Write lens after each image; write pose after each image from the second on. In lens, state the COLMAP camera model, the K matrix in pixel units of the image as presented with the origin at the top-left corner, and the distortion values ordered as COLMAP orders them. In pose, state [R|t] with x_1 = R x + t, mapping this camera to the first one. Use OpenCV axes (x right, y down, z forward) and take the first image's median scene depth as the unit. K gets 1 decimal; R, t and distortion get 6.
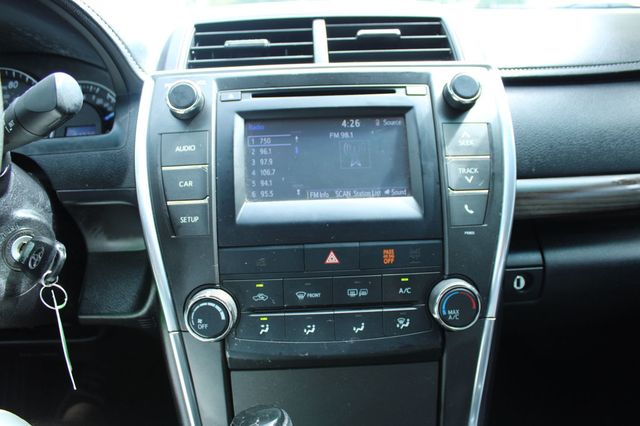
lens RADIAL K [[532.6, 0, 320.0], [0, 532.6, 213.0], [0, 0, 1]] dist [-0.172764, 0.158972]
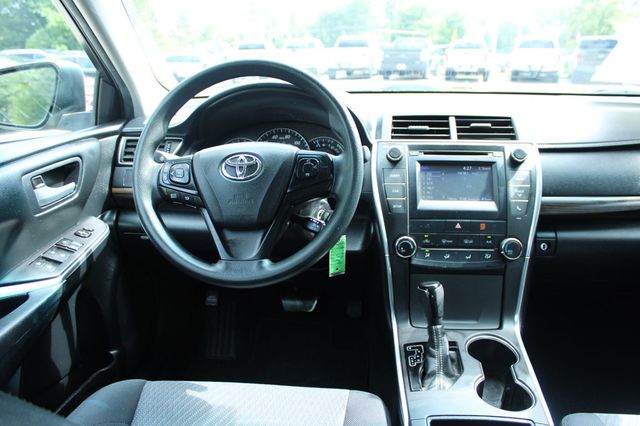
lens RADIAL K [[532.6, 0, 320.0], [0, 532.6, 213.0], [0, 0, 1]] dist [-0.172764, 0.158972]
pose [[0.990032, 0.051174, -0.131218, -0.264832], [-0.056696, 0.997641, -0.038695, 0.145617], [0.128928, 0.045749, 0.990598, -1.306137]]
